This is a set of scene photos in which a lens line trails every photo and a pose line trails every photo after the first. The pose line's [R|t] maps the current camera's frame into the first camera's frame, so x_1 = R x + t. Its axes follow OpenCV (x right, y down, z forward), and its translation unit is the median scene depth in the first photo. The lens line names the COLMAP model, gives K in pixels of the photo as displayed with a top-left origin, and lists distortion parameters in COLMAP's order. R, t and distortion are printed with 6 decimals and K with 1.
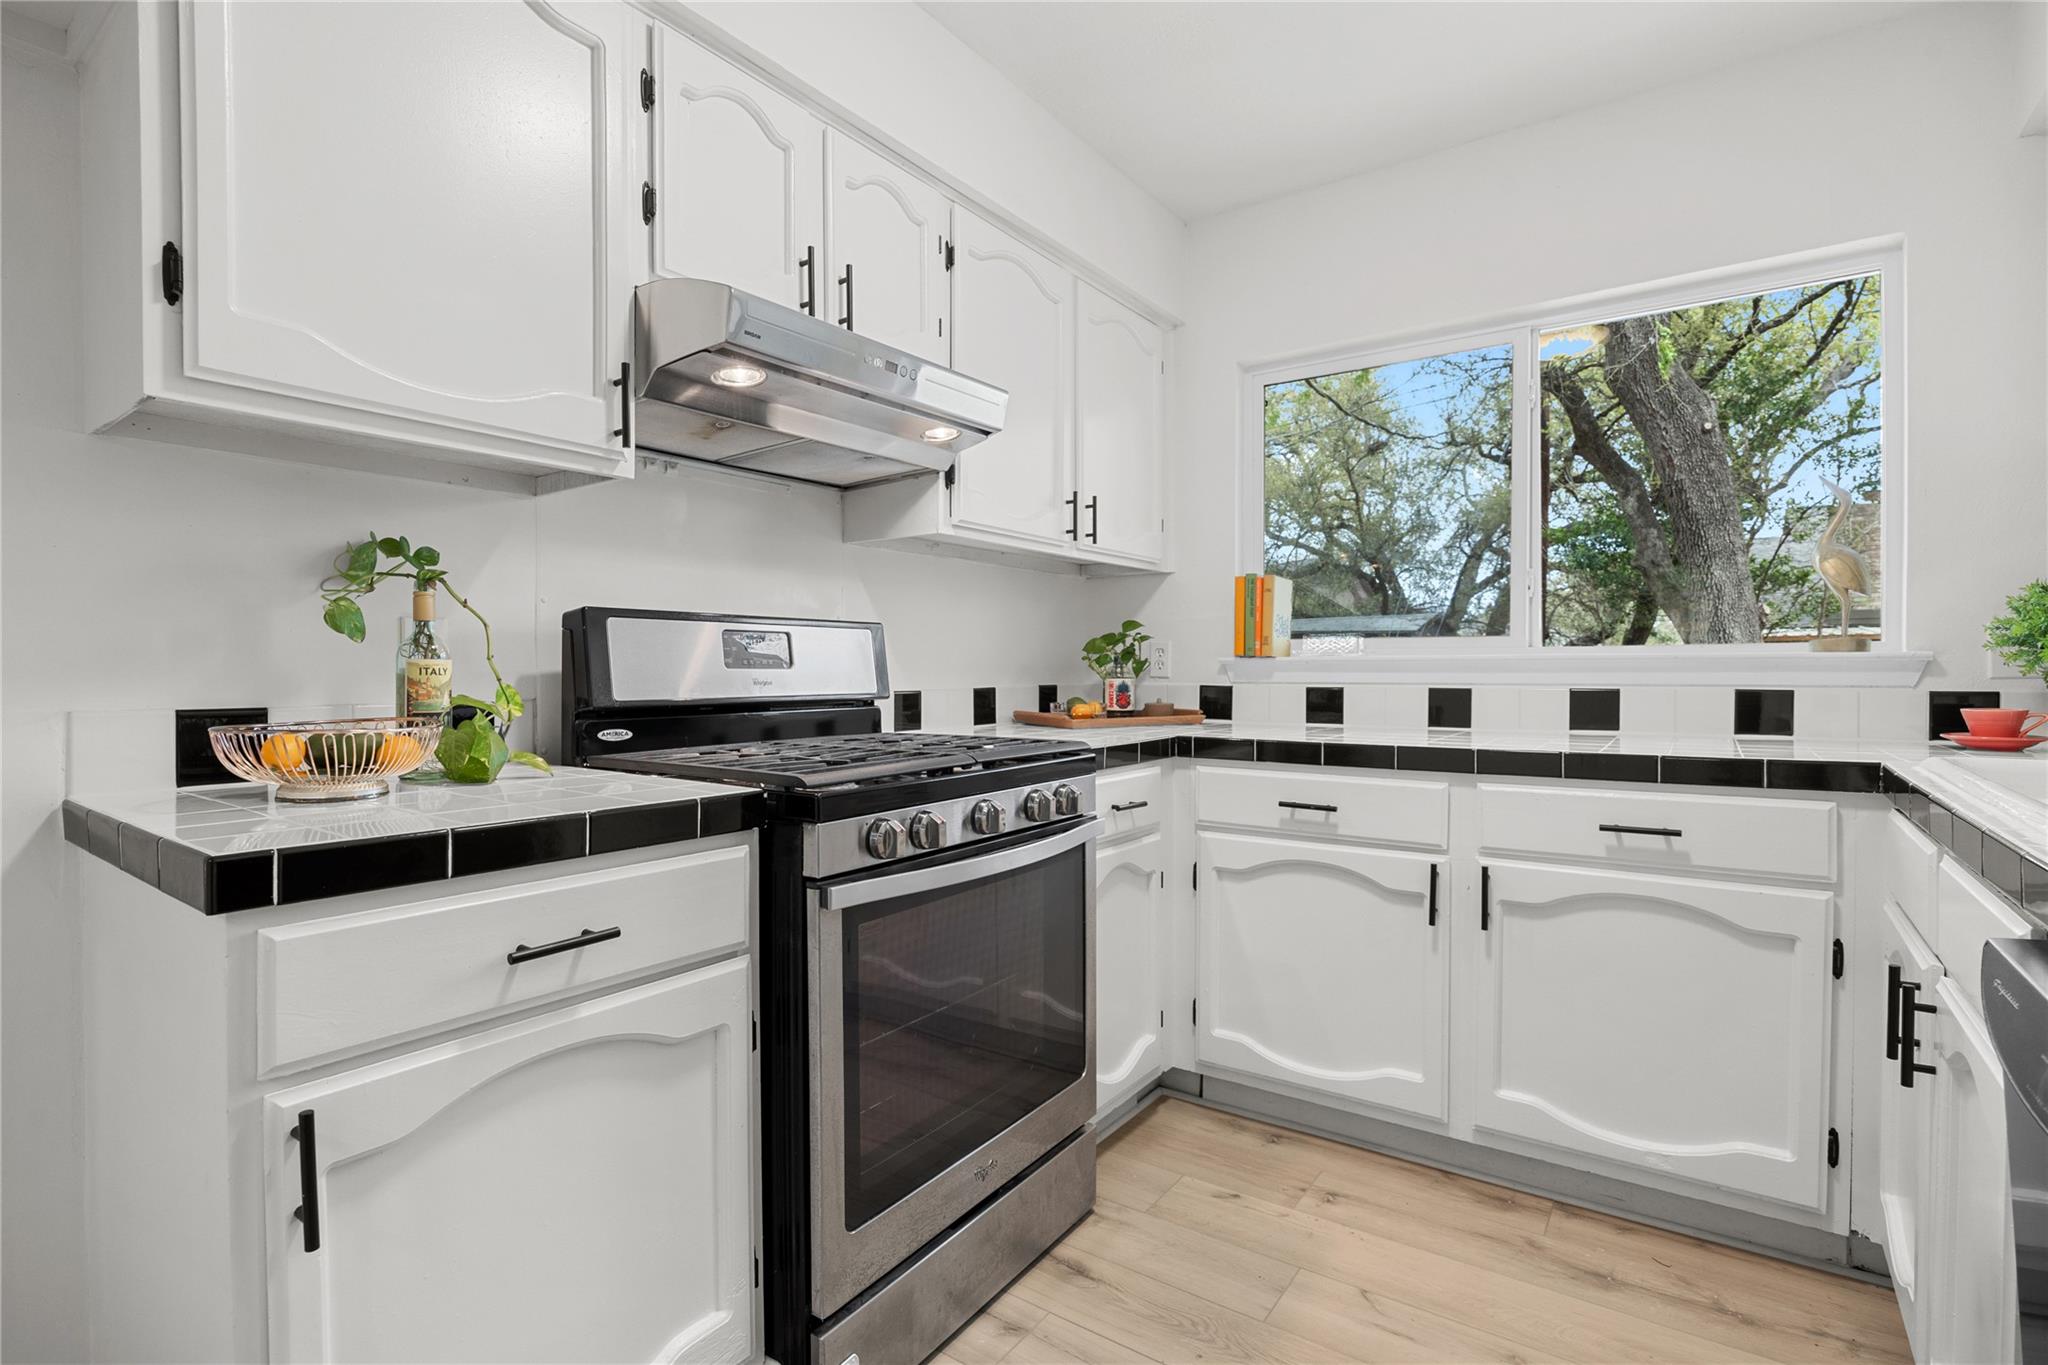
lens RADIAL K [[946.4, 0, 1033.3], [0, 946.4, 681.9], [0, 0, 1]] dist [-0.029865, -0.000002]
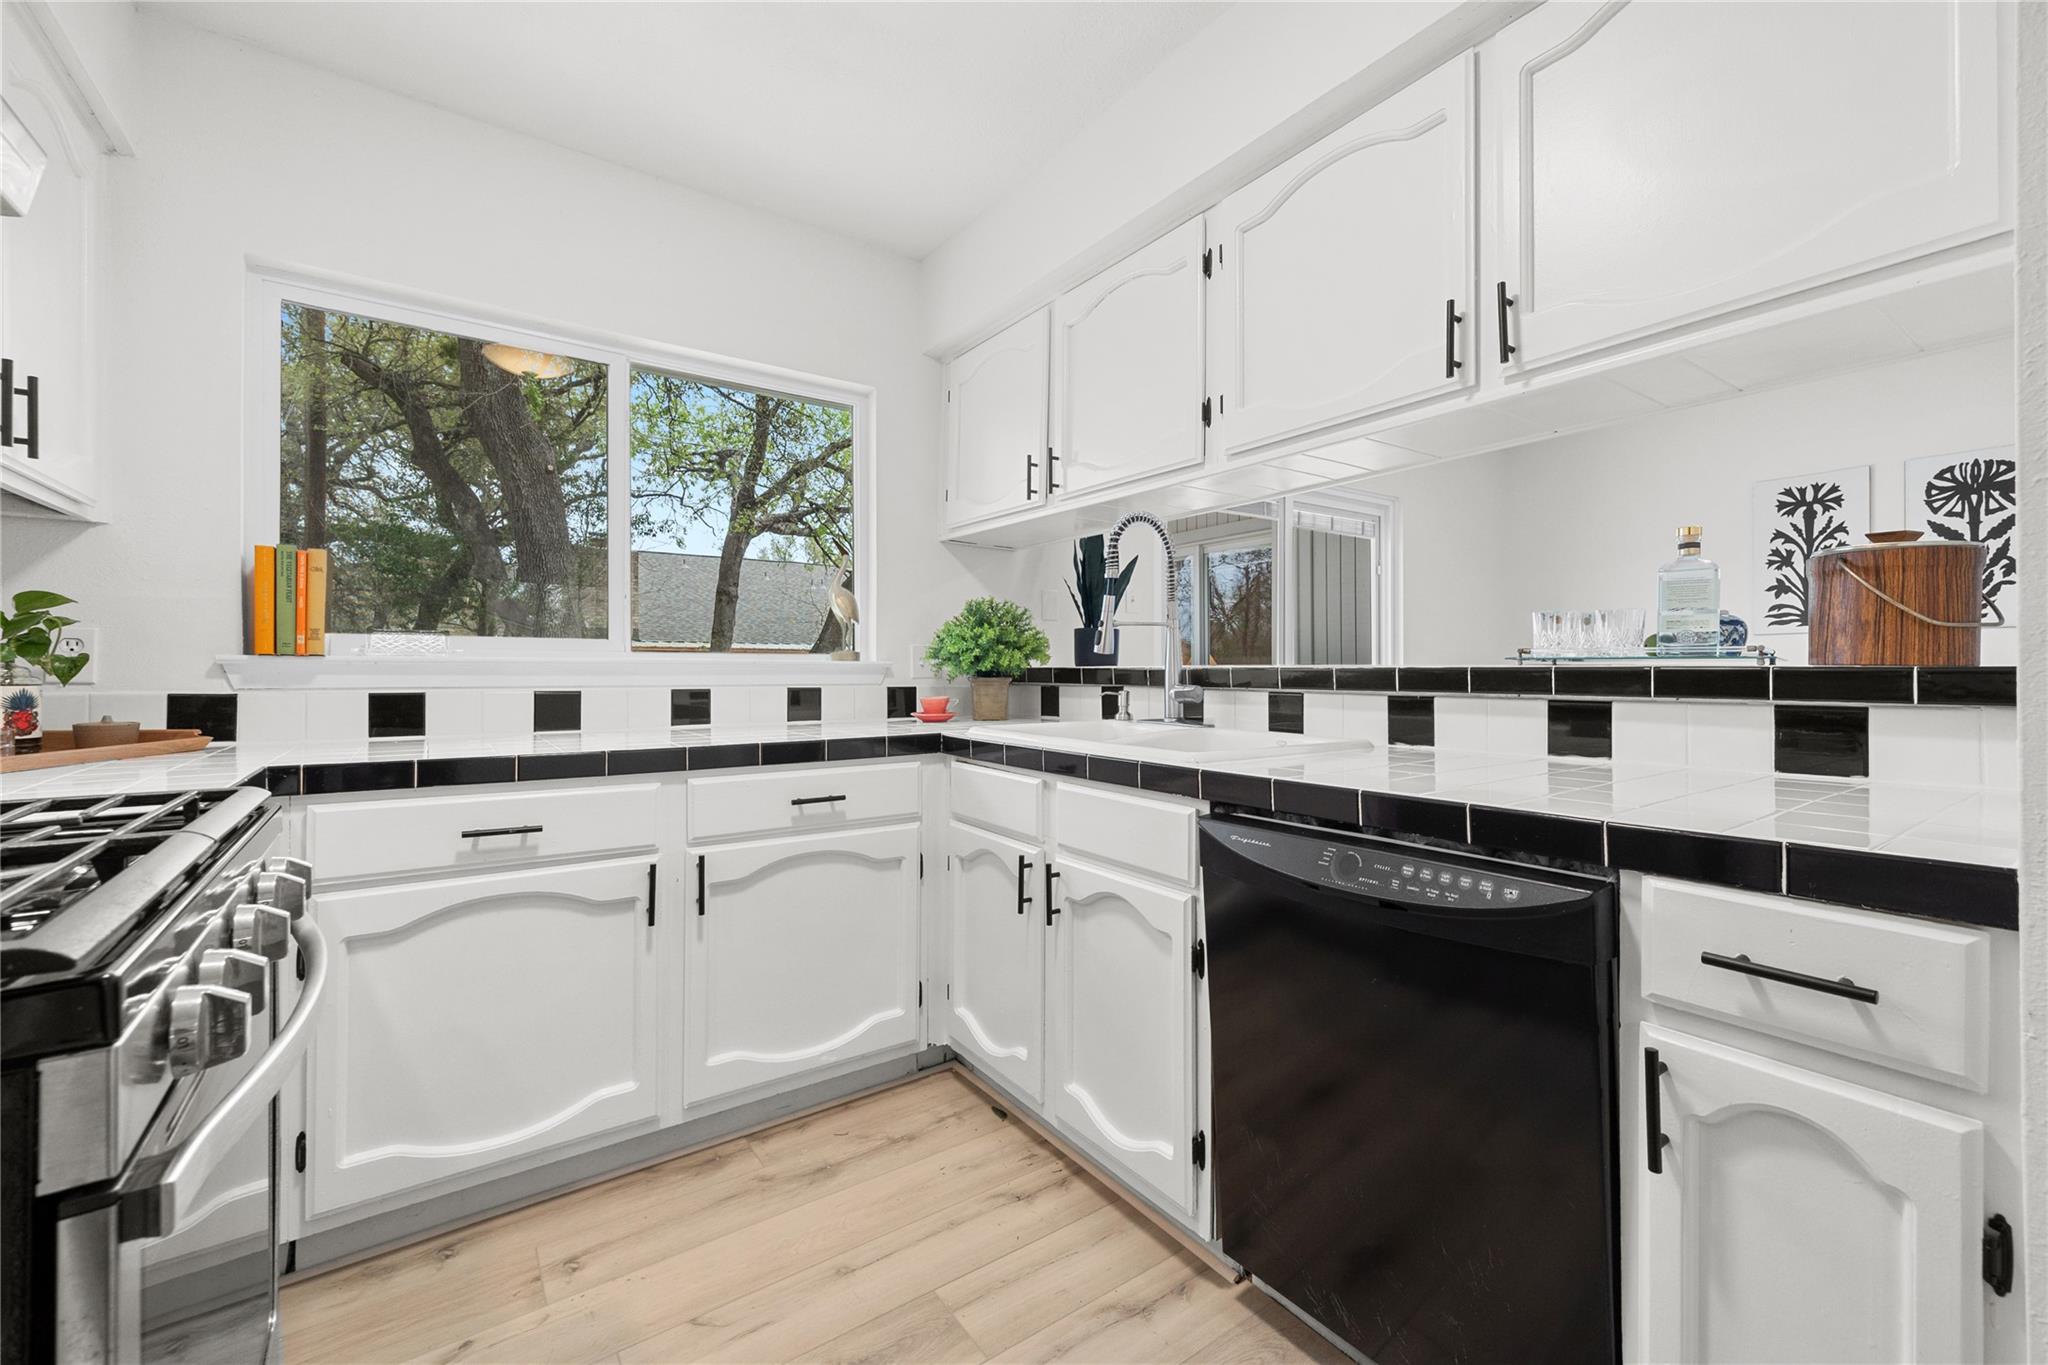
lens RADIAL K [[828.7, 0, 1019.1], [0, 828.7, 673.4], [0, 0, 1]] dist [-0.004856, -0.000450]
pose [[0.323397, 0.002011, 0.946261, -0.282962], [0.010360, 0.999930, -0.005666, -0.002291], [-0.946207, 0.011635, 0.323354, 0.330387]]
